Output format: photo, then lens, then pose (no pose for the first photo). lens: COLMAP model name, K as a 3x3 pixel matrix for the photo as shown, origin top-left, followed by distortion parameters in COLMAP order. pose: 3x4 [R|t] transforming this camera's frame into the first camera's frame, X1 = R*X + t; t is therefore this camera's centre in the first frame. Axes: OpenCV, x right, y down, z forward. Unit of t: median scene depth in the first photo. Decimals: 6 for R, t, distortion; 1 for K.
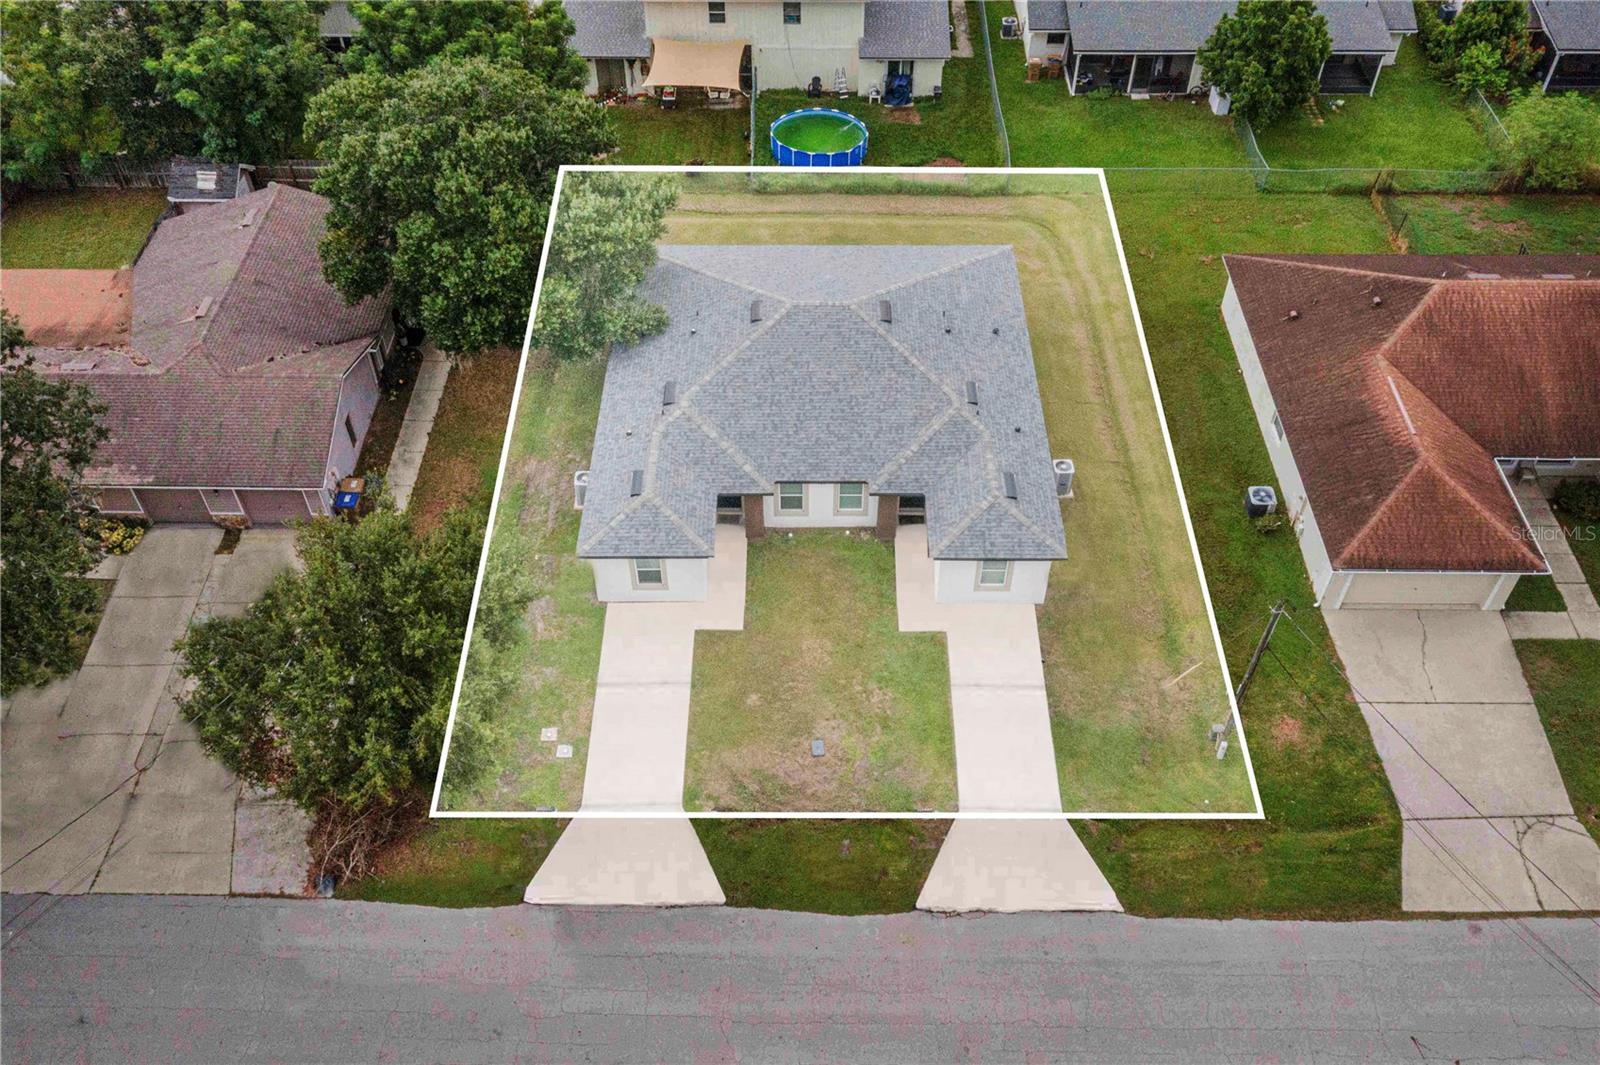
lens RADIAL K [[1296.9, 0, 717.6], [0, 1296.9, 533.0], [0, 0, 1]] dist [0.039409, 0.008007]
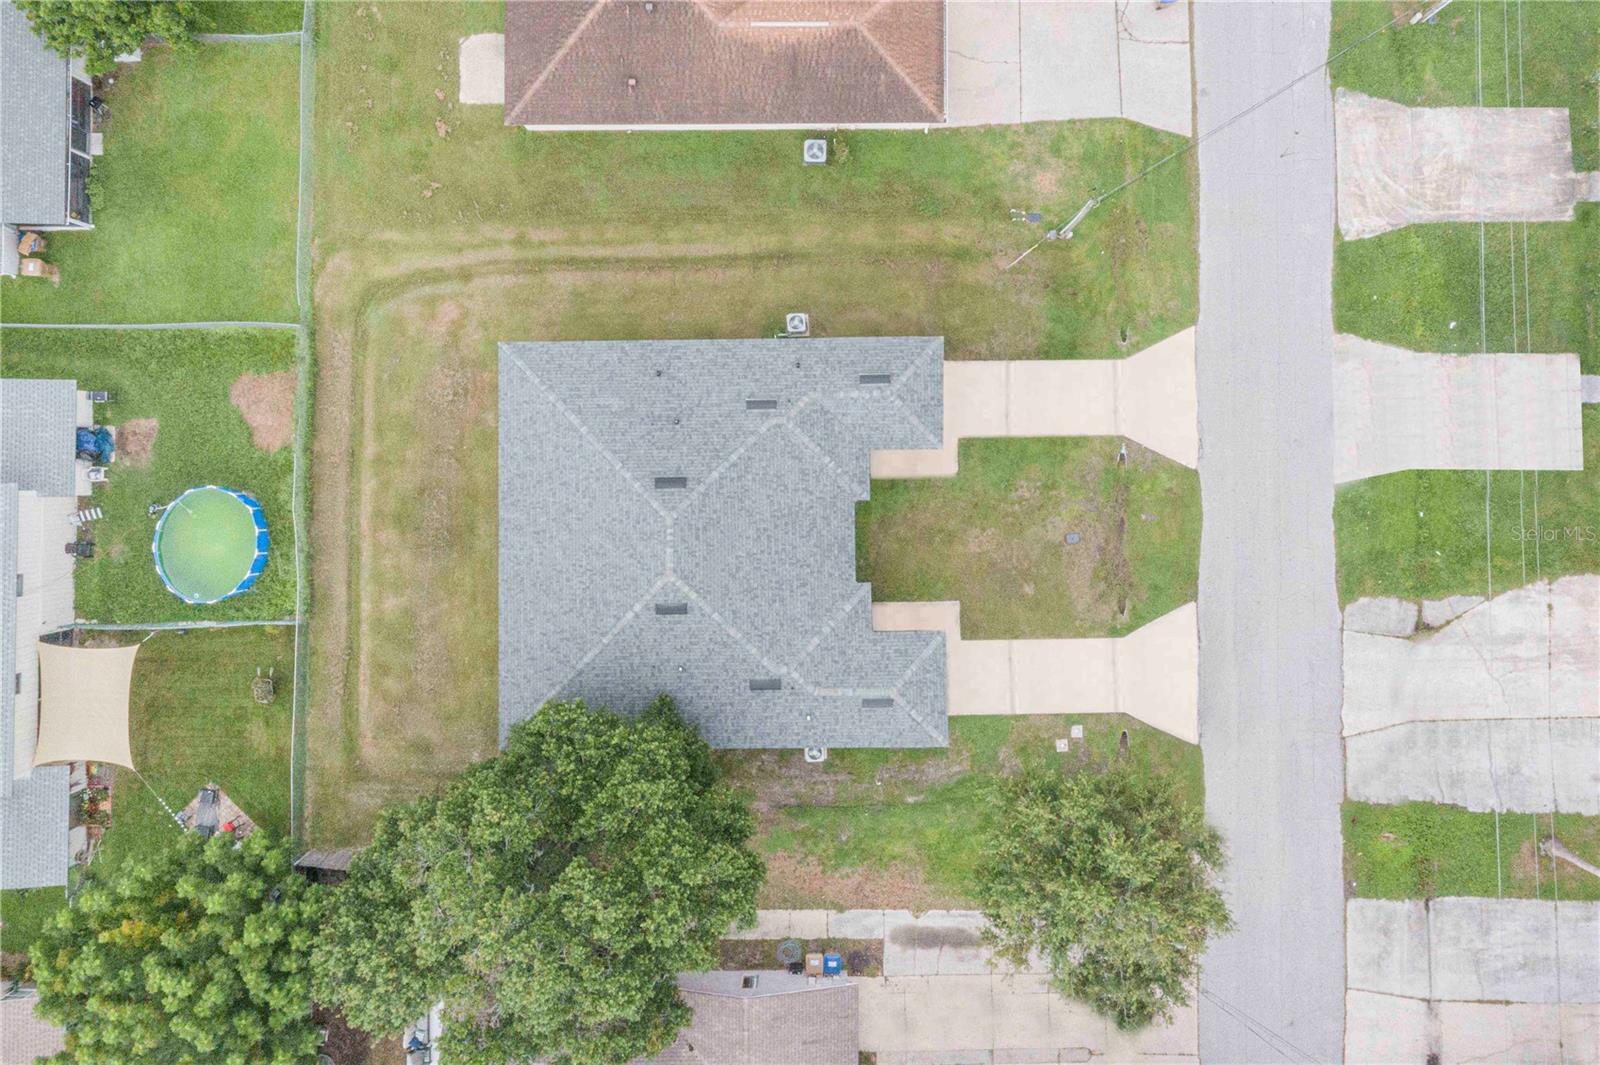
lens RADIAL K [[1296.9, 0, 717.6], [0, 1296.9, 533.0], [0, 0, 1]] dist [0.039409, 0.008007]
pose [[-0.060932, -0.998135, 0.003731, 0.097125], [0.745227, -0.043006, 0.665422, -0.951268], [-0.664021, 0.043326, 0.746458, 0.251995]]
